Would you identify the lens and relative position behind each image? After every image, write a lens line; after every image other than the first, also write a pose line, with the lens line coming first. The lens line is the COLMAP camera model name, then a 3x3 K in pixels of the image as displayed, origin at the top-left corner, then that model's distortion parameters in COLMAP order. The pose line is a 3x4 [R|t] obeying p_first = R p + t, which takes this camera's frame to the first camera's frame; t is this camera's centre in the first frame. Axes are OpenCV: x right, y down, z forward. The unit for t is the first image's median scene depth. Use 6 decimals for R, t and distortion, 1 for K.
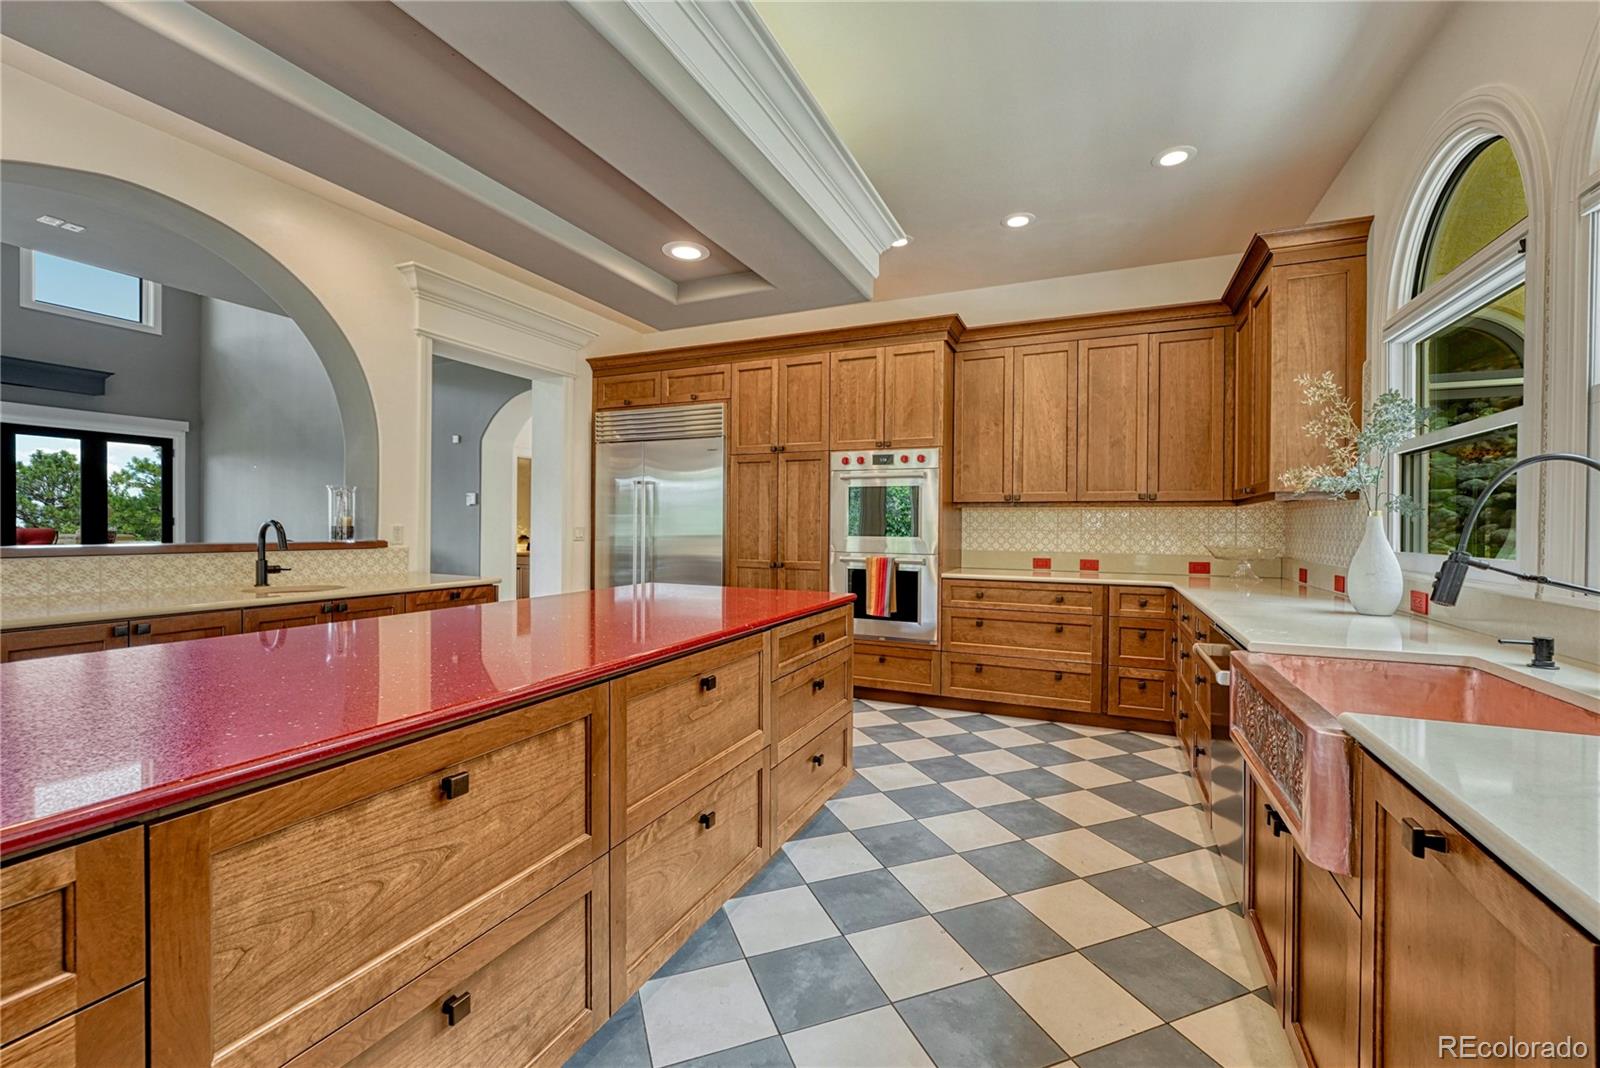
lens RADIAL K [[654.5, 0, 794.5], [0, 654.5, 536.3], [0, 0, 1]] dist [-0.017165, 0.006988]
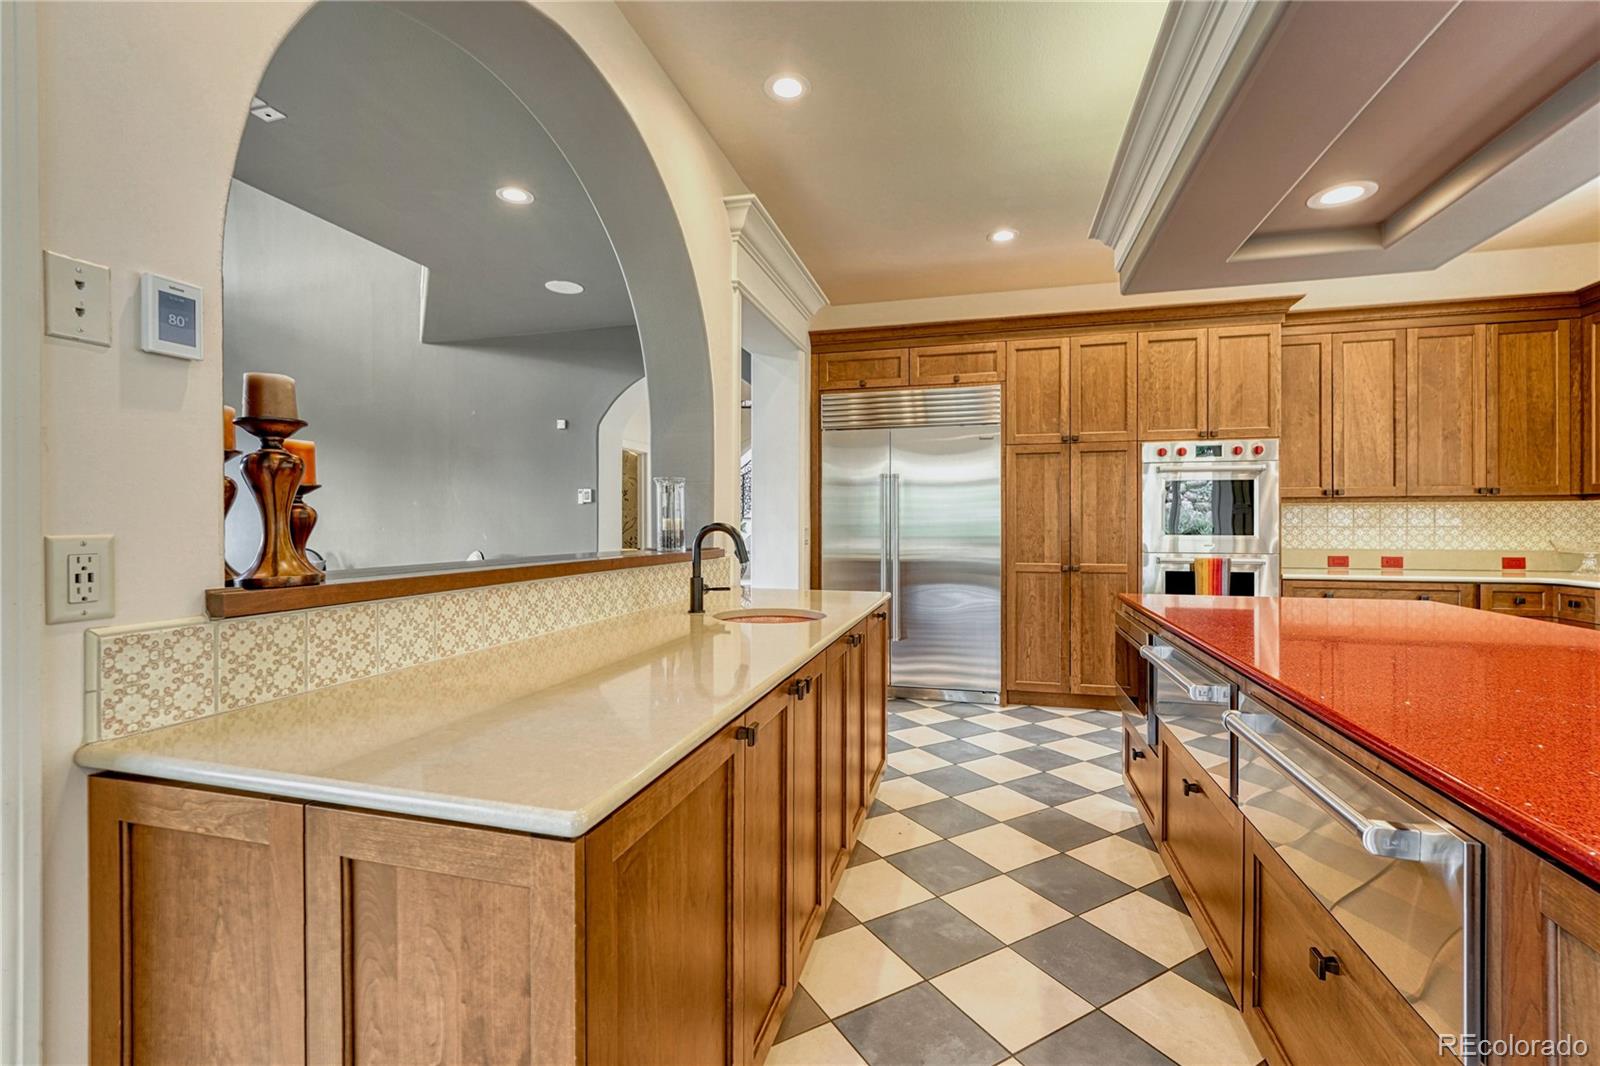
lens RADIAL K [[683.6, 0, 800.0], [0, 683.6, 533.0], [0, 0, 1]] dist [-0.008004, -0.000258]
pose [[0.986879, -0.011497, 0.161049, -0.569247], [0.012150, 0.999921, -0.003068, -0.006645], [-0.161001, 0.004985, 0.986942, 0.148118]]
